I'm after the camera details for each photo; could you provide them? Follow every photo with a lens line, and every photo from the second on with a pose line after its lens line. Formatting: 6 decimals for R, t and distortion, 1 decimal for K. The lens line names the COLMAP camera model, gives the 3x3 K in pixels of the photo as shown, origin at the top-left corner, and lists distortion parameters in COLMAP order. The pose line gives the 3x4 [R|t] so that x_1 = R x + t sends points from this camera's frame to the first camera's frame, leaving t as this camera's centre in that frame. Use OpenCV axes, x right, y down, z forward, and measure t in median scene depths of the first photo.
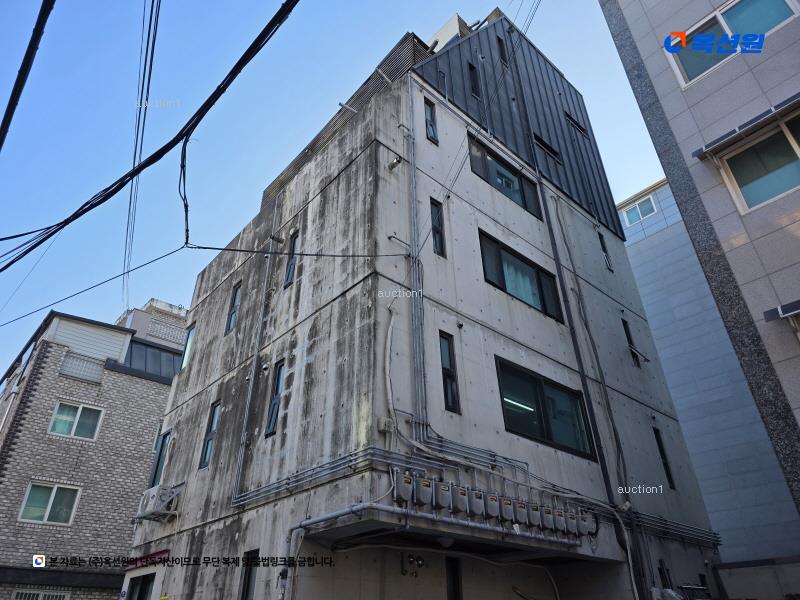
lens RADIAL K [[534.1, 0, 398.7], [0, 534.1, 298.7], [0, 0, 1]] dist [0.028969, 0.000413]
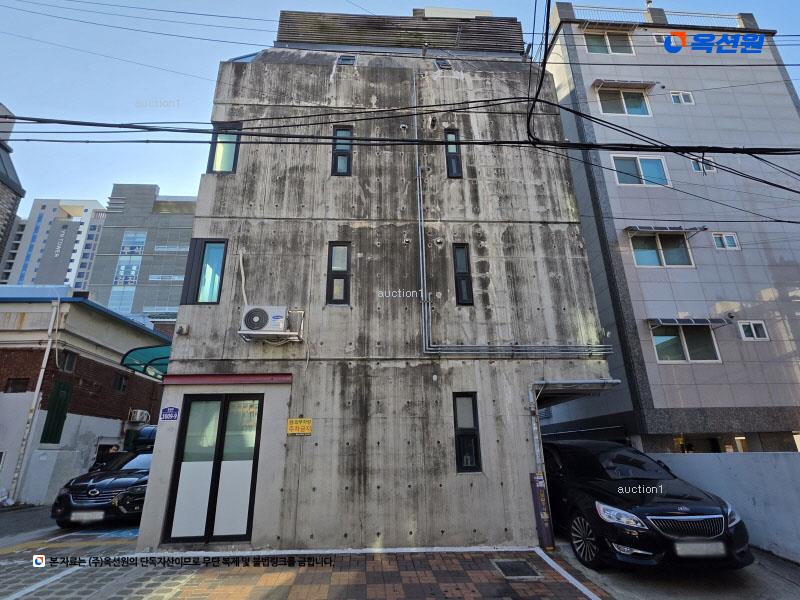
lens RADIAL K [[410.4, 0, 398.3], [0, 410.4, 302.4], [0, 0, 1]] dist [-0.001621, 0.000132]
pose [[0.617760, 0.259504, 0.742314, -1.113515], [-0.414536, 0.909633, 0.026984, 0.315160], [-0.668230, -0.324386, 0.669509, 0.532564]]
